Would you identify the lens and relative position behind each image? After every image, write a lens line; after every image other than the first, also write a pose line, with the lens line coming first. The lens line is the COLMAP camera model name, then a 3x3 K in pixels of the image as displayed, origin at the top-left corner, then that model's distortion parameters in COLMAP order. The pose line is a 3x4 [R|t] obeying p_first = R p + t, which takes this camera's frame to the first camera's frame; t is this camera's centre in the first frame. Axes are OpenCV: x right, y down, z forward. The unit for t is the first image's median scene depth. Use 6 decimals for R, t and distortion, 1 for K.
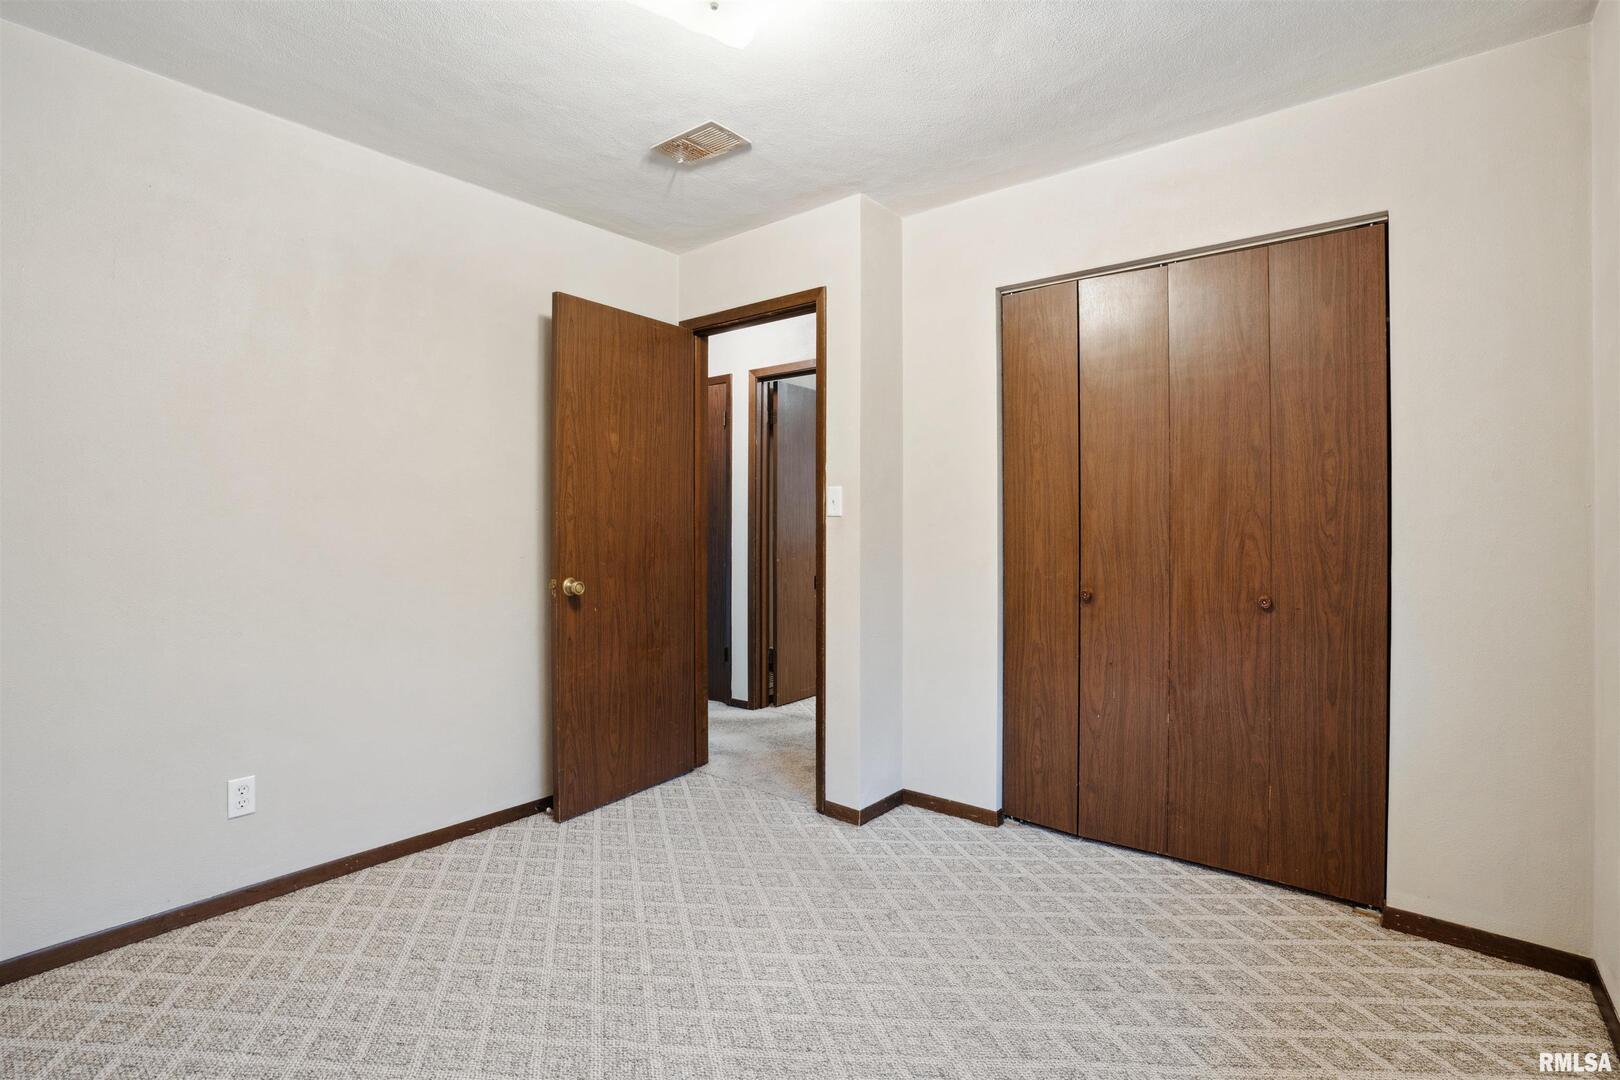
lens RADIAL K [[764.4, 0, 805.7], [0, 764.4, 532.8], [0, 0, 1]] dist [-0.002283, 0.008390]
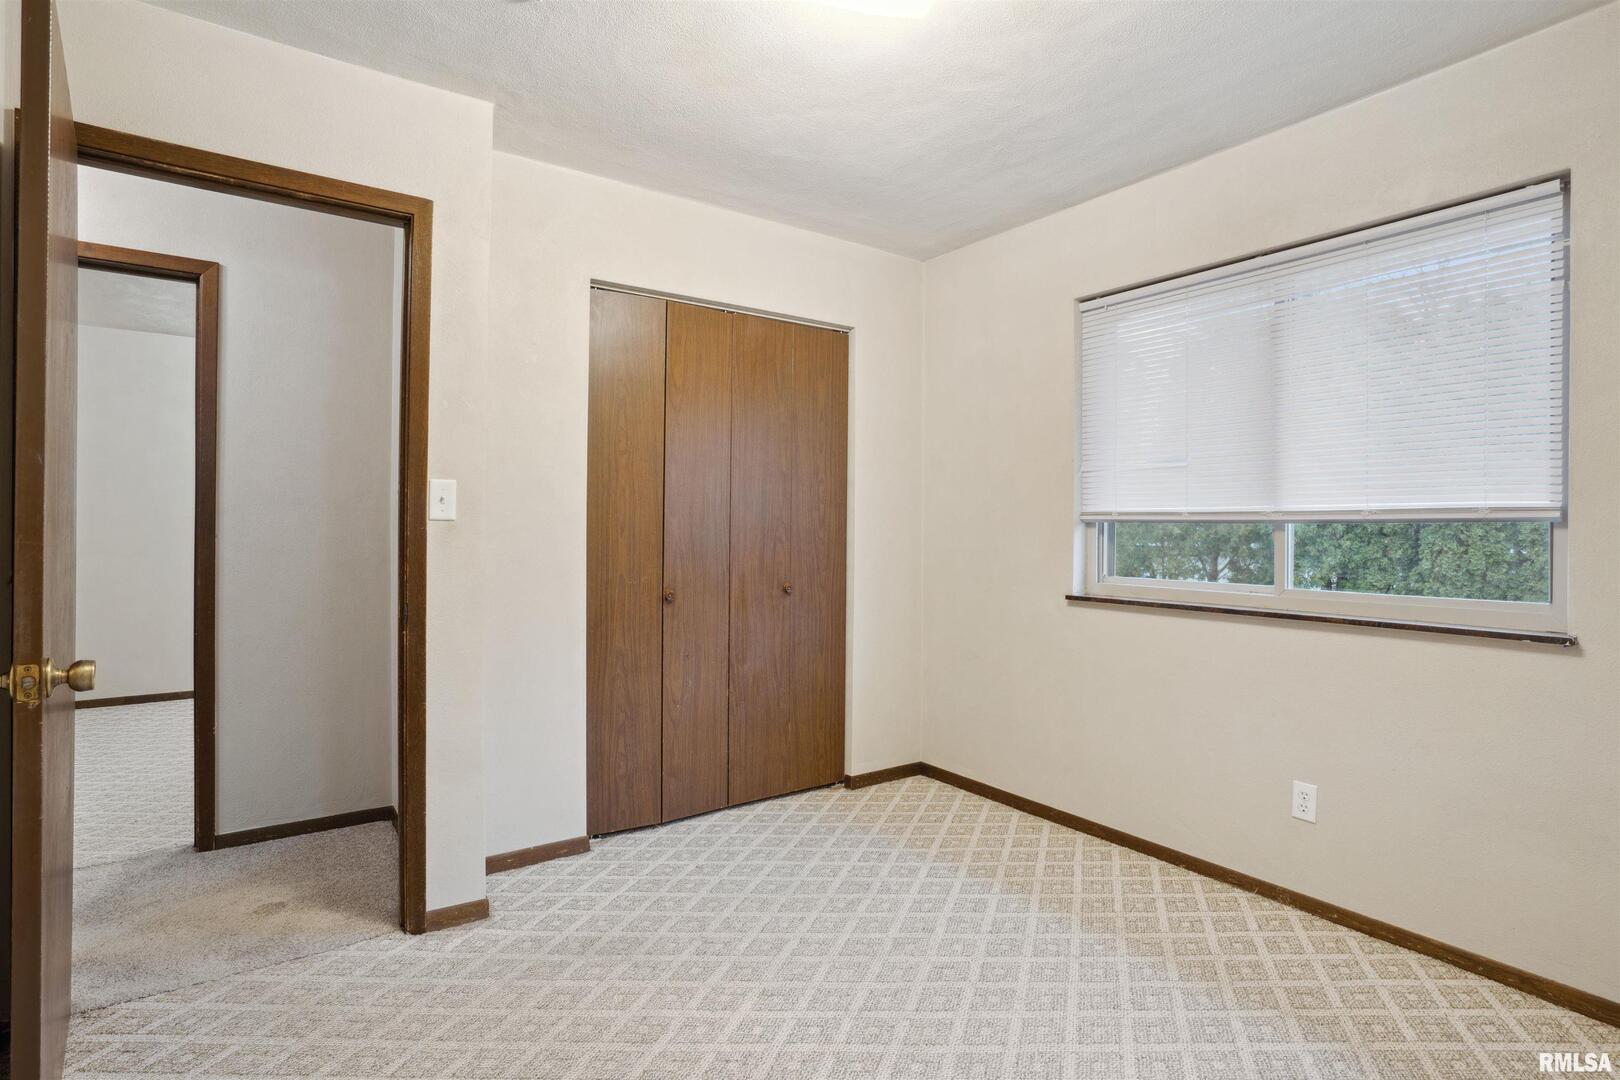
lens RADIAL K [[821.2, 0, 854.2], [0, 821.2, 530.7], [0, 0, 1]] dist [0.000571, 0.000569]
pose [[0.262402, -0.006368, 0.964938, -0.720165], [0.000485, 0.999979, 0.006467, -0.018798], [-0.964958, -0.001229, 0.262400, 0.473972]]
